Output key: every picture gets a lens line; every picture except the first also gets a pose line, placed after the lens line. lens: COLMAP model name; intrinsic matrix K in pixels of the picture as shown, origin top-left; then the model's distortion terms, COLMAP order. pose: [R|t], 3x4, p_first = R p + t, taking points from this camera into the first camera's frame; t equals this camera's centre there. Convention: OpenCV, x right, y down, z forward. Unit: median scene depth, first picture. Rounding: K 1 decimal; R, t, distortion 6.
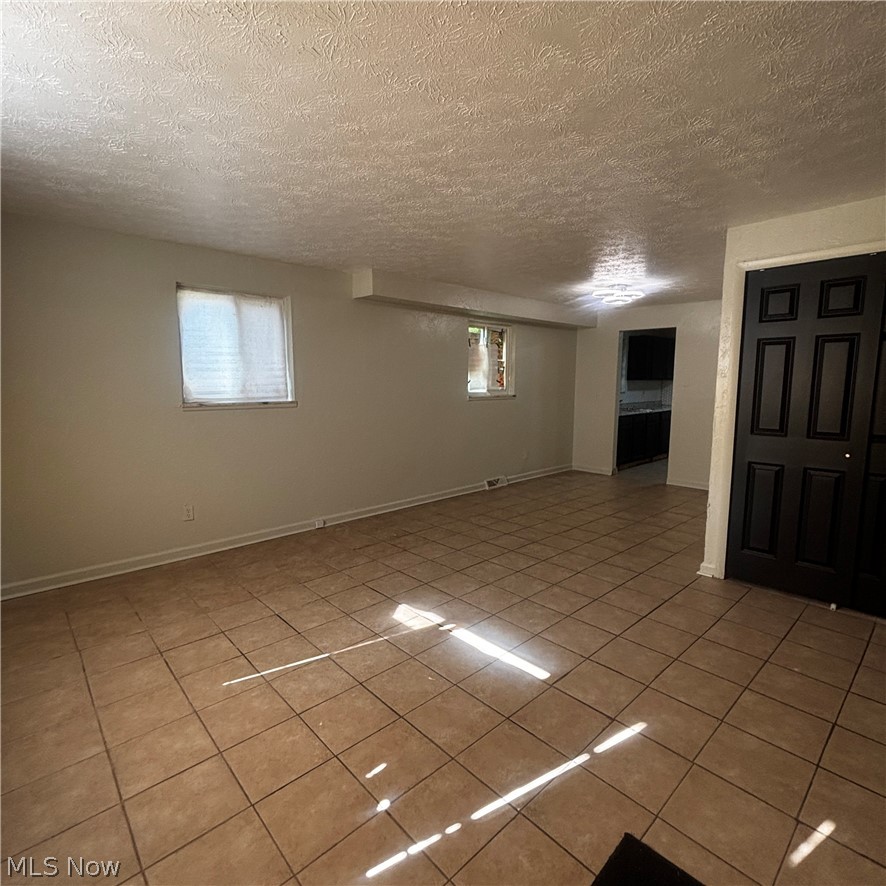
lens RADIAL K [[484.3, 0, 443.0], [0, 484.3, 443.0], [0, 0, 1]] dist [-0.021574, 0.000028]
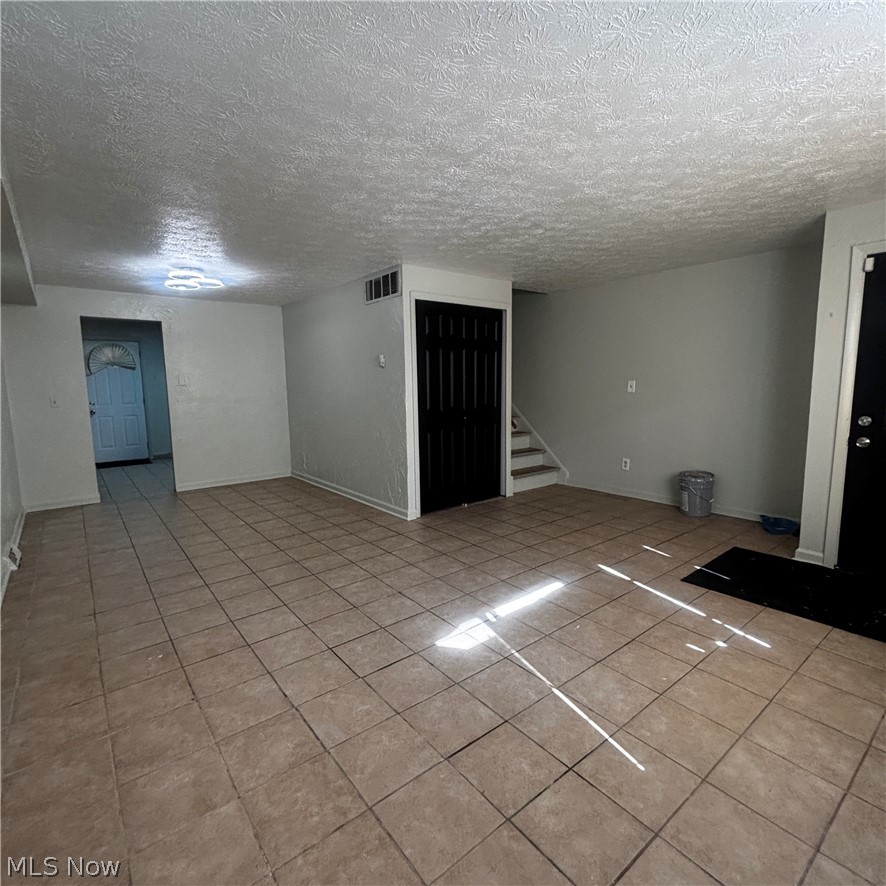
lens RADIAL K [[484.7, 0, 443.0], [0, 484.7, 443.0], [0, 0, 1]] dist [-0.007347, -0.000924]
pose [[0.072327, -0.139368, 0.987596, -0.870876], [0.146108, 0.980987, 0.127735, -0.109005], [-0.986621, 0.135057, 0.091315, 0.879778]]
